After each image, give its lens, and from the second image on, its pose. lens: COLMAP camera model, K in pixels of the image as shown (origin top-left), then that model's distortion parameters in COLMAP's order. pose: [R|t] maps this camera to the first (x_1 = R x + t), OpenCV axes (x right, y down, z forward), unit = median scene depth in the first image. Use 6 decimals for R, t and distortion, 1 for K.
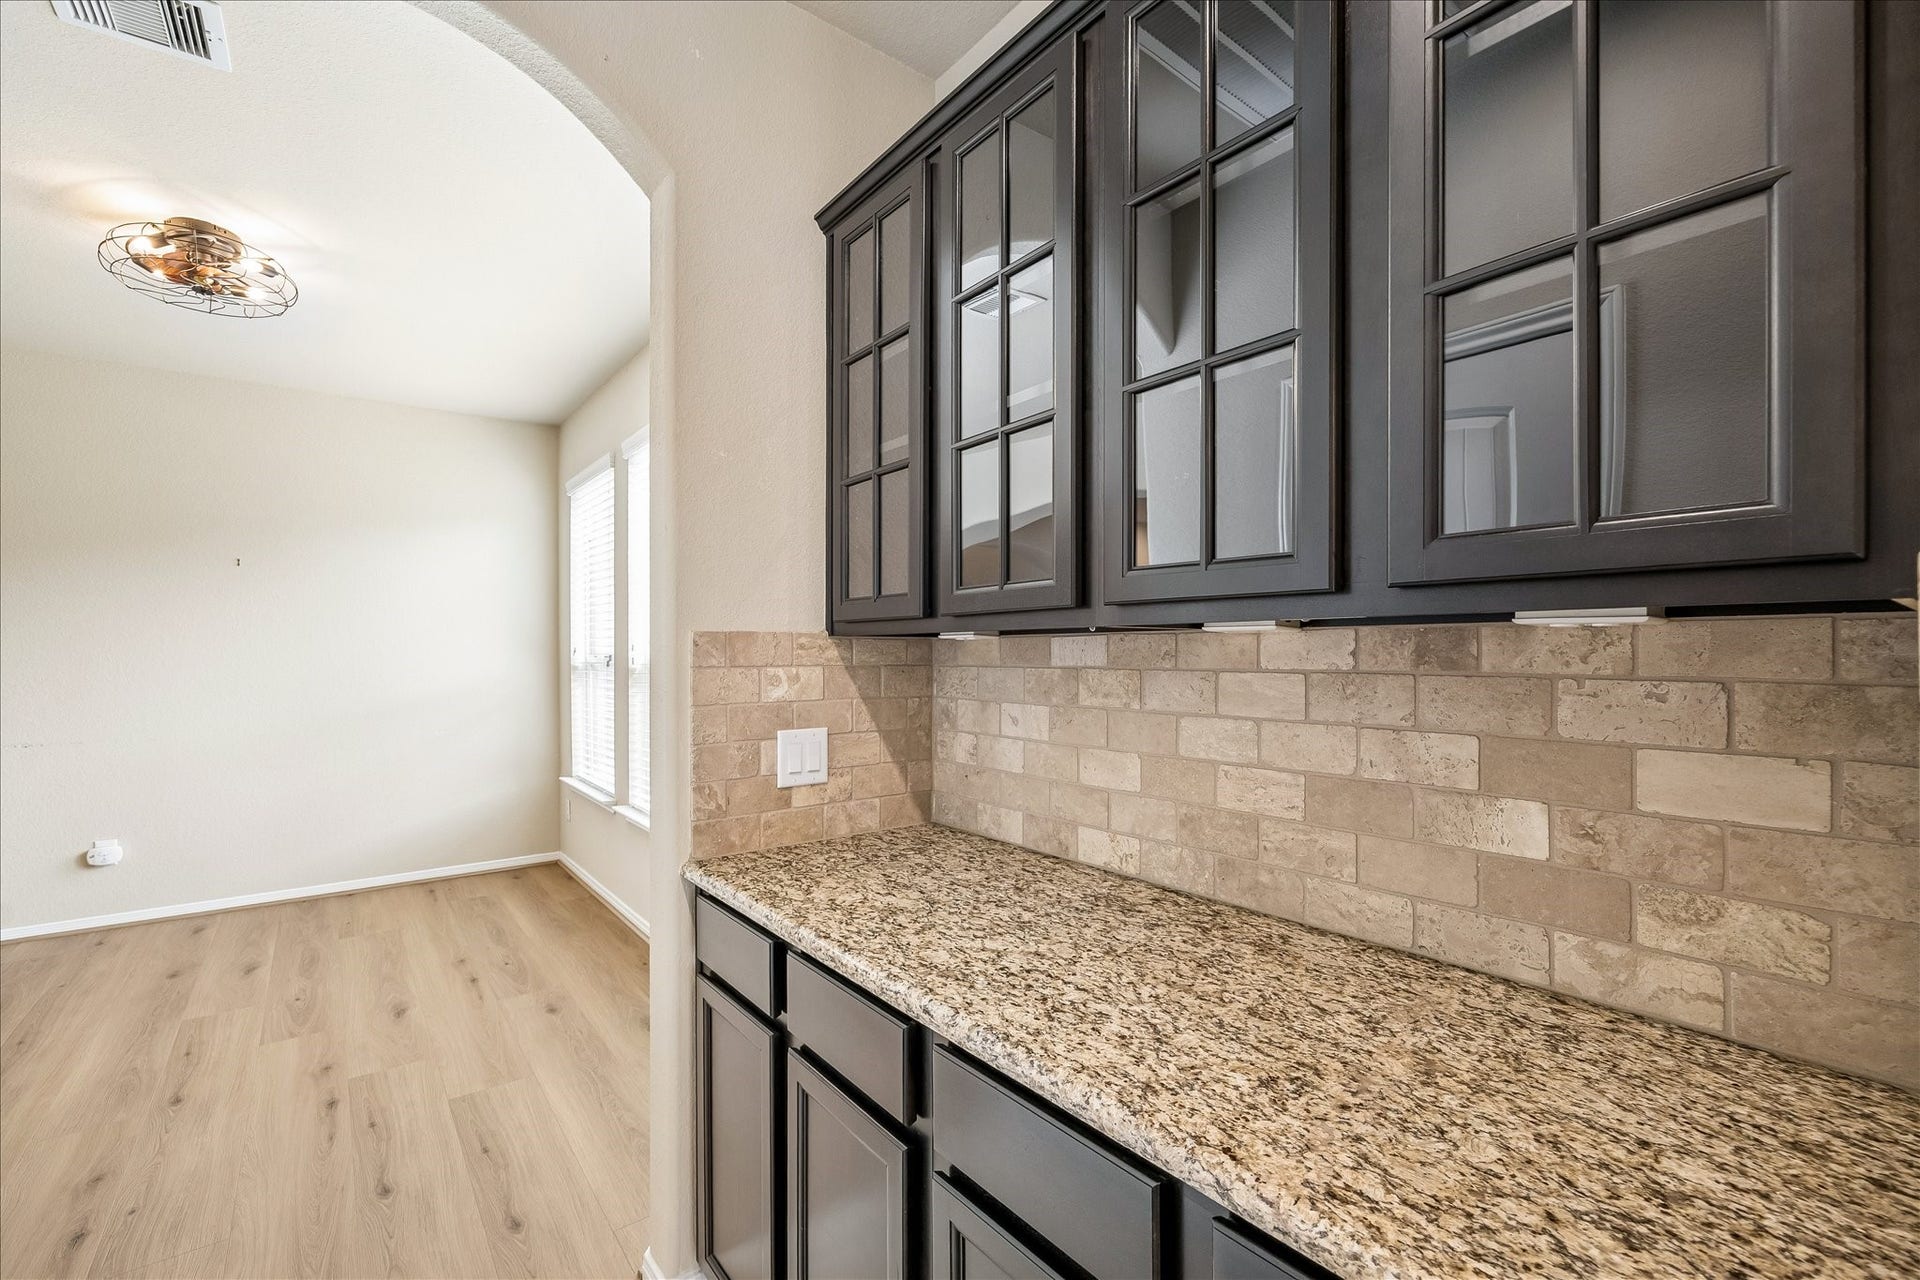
lens RADIAL K [[808.5, 0, 939.5], [0, 808.5, 651.8], [0, 0, 1]] dist [-0.004604, -0.000117]
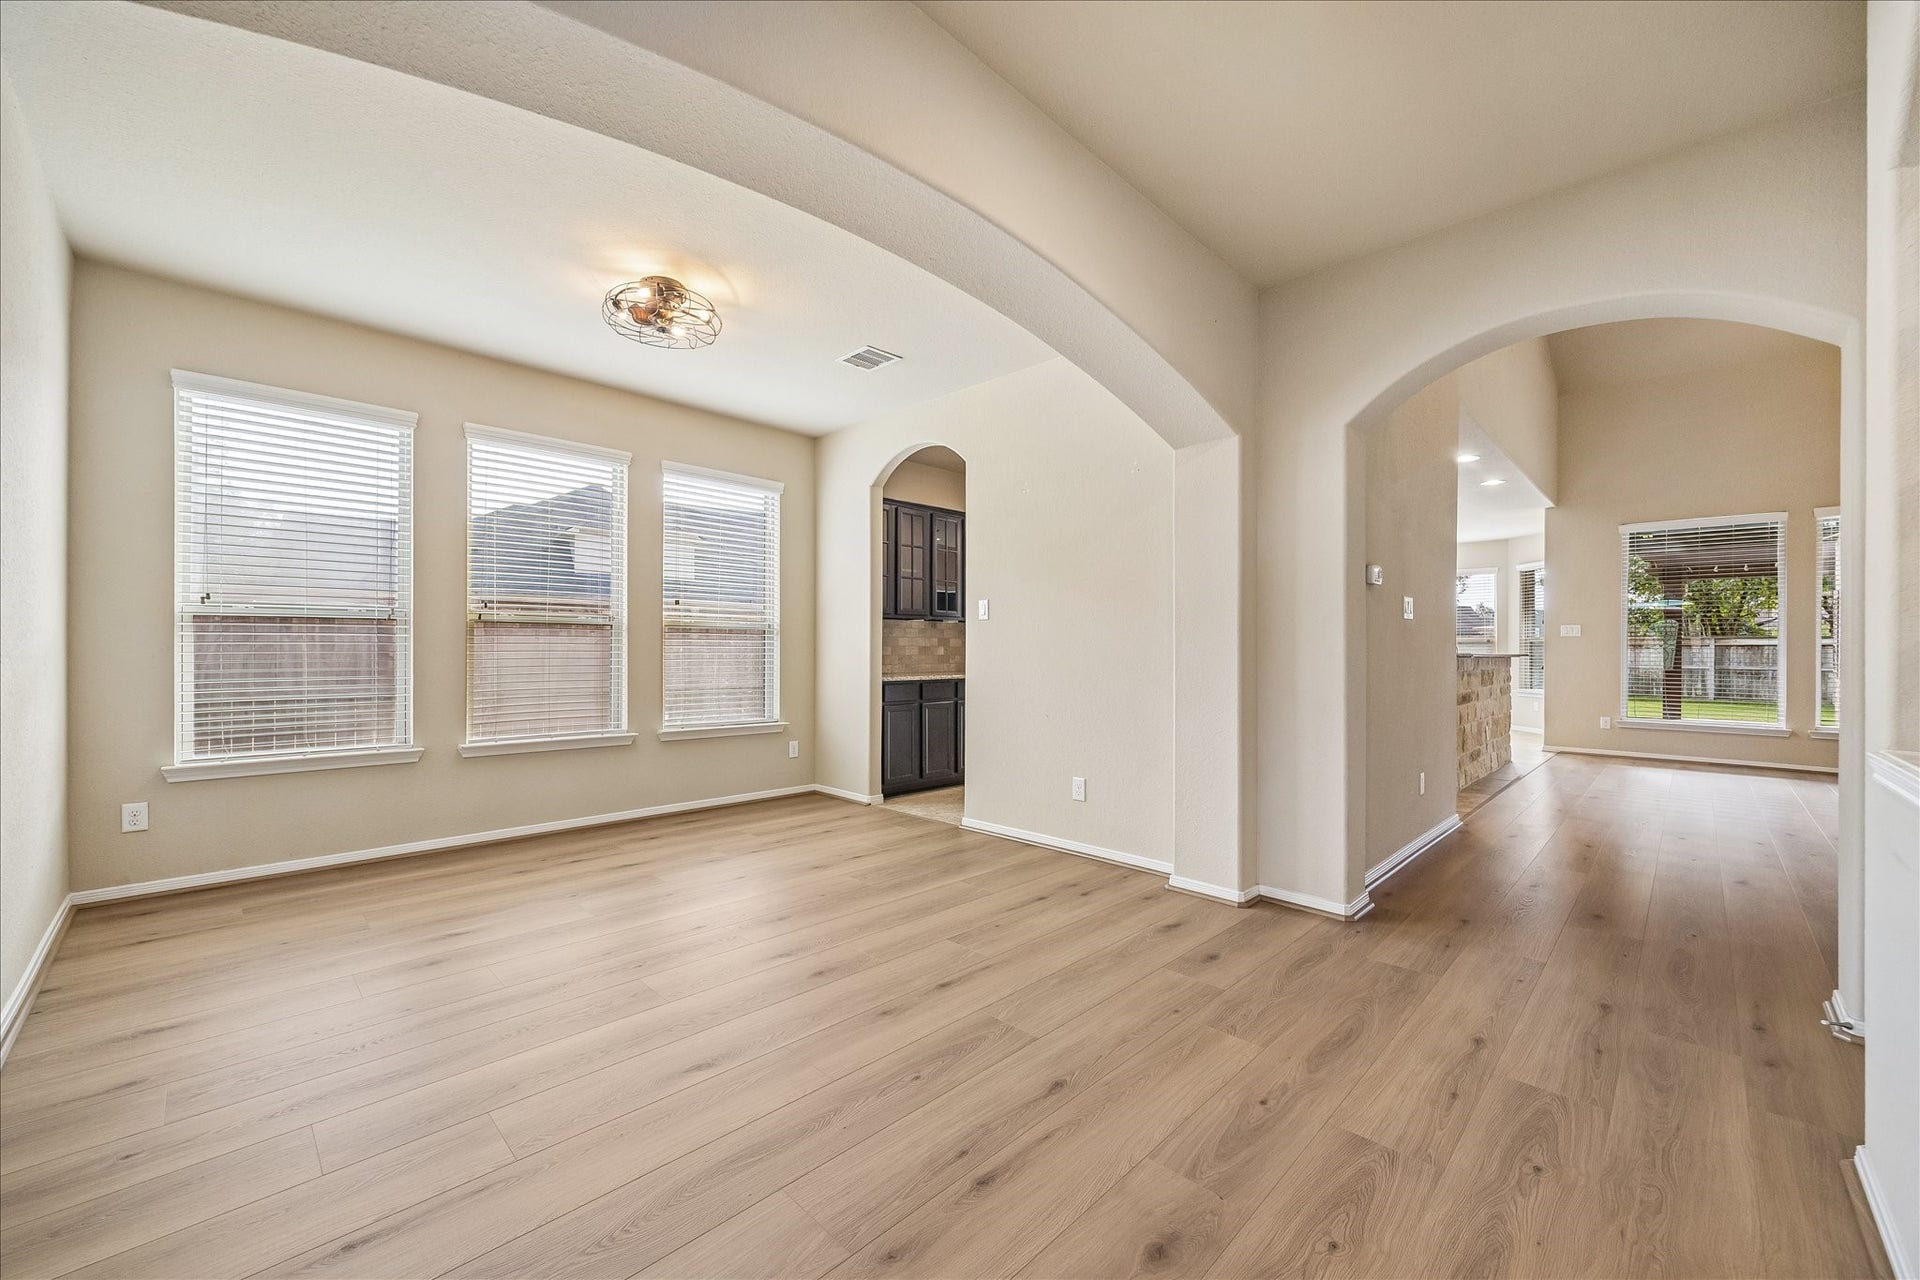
lens RADIAL K [[736.2, 0, 946.9], [0, 736.2, 647.0], [0, 0, 1]] dist [-0.006842, 0.000218]
pose [[-0.126989, 0.006807, 0.991881, -2.658147], [-0.000342, 0.999976, -0.006907, 0.107283], [-0.991904, -0.001216, -0.126984, 0.820277]]
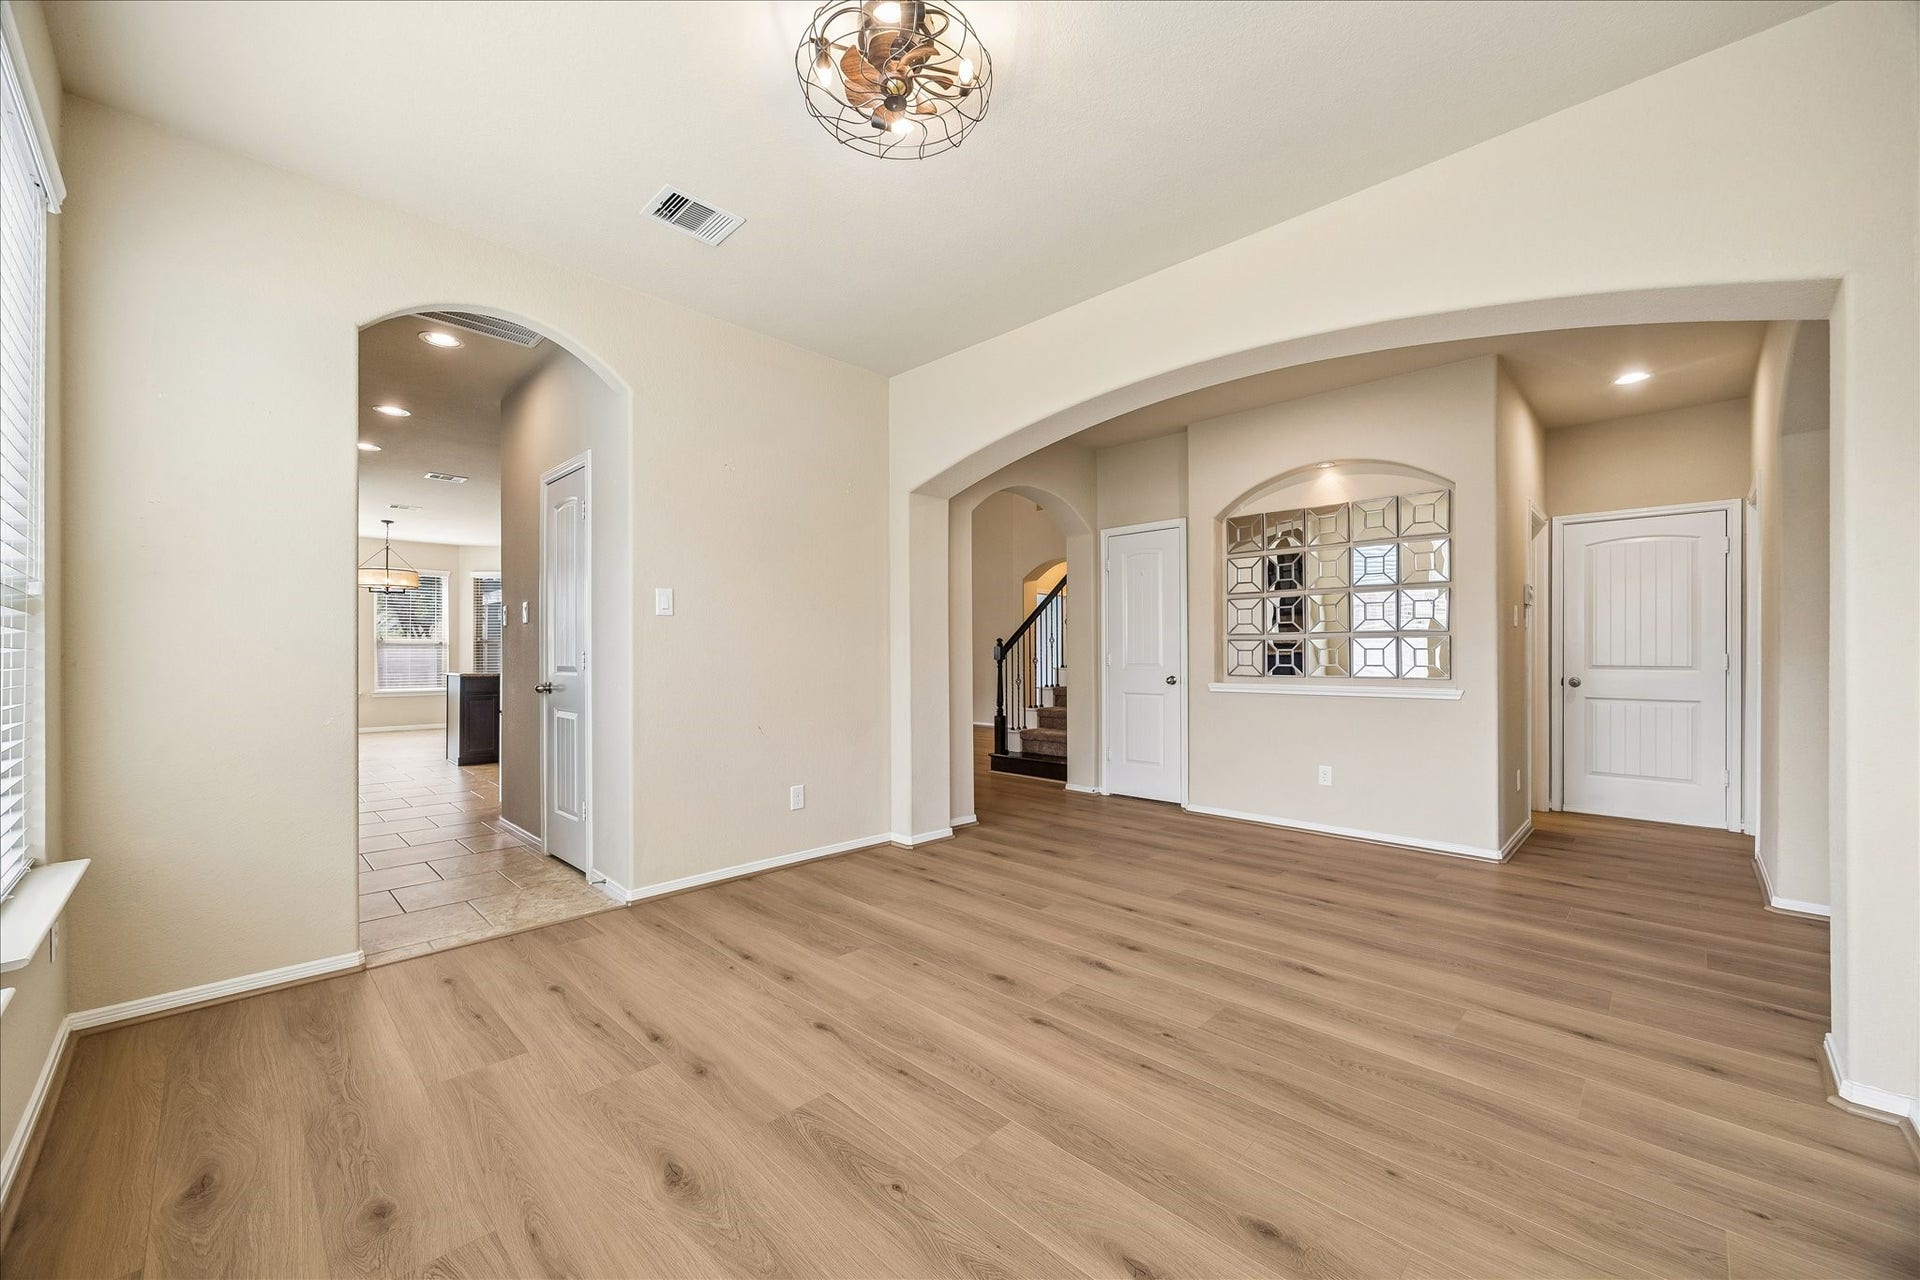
lens RADIAL K [[736.2, 0, 972.4], [0, 736.2, 651.2], [0, 0, 1]] dist [-0.006842, 0.000218]
pose [[-0.989313, 0.001691, -0.145799, -1.066821], [0.001948, 0.999997, -0.001615, 0.100923], [0.145796, -0.001882, -0.989313, 2.054446]]
